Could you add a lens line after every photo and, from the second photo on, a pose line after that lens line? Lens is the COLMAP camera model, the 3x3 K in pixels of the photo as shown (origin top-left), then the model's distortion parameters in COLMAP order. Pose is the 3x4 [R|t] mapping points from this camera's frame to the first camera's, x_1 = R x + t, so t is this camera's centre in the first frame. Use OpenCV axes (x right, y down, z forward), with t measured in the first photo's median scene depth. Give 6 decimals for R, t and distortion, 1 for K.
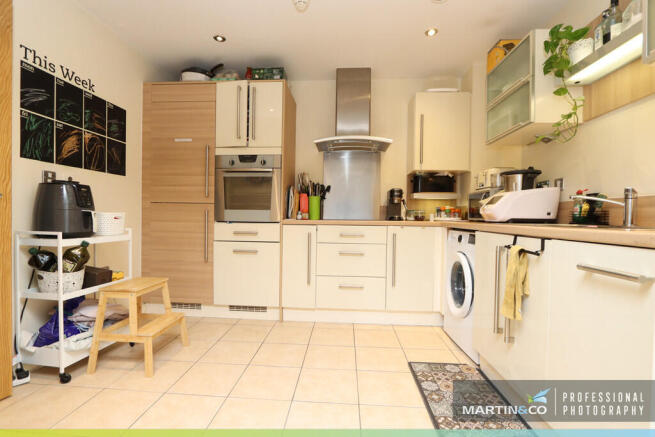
lens RADIAL K [[301.4, 0, 324.2], [0, 301.4, 219.3], [0, 0, 1]] dist [-0.016637, 0.000978]
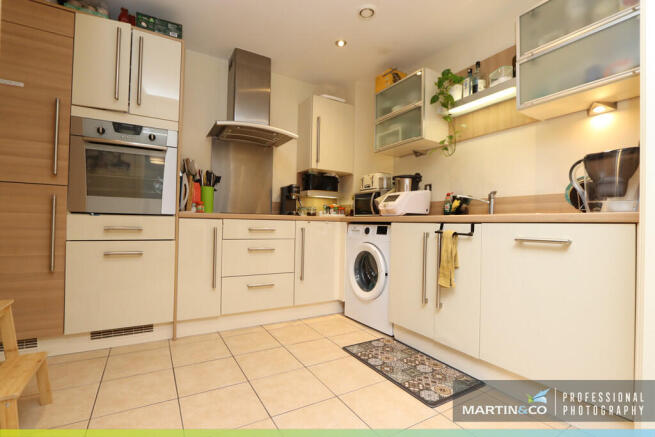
lens RADIAL K [[301.4, 0, 324.2], [0, 301.4, 219.3], [0, 0, 1]] dist [-0.016637, 0.000978]
pose [[0.825935, 0.010929, 0.563660, -0.274022], [-0.003361, 0.999890, -0.014461, 0.031746], [-0.563756, 0.010050, 0.825880, 0.120780]]
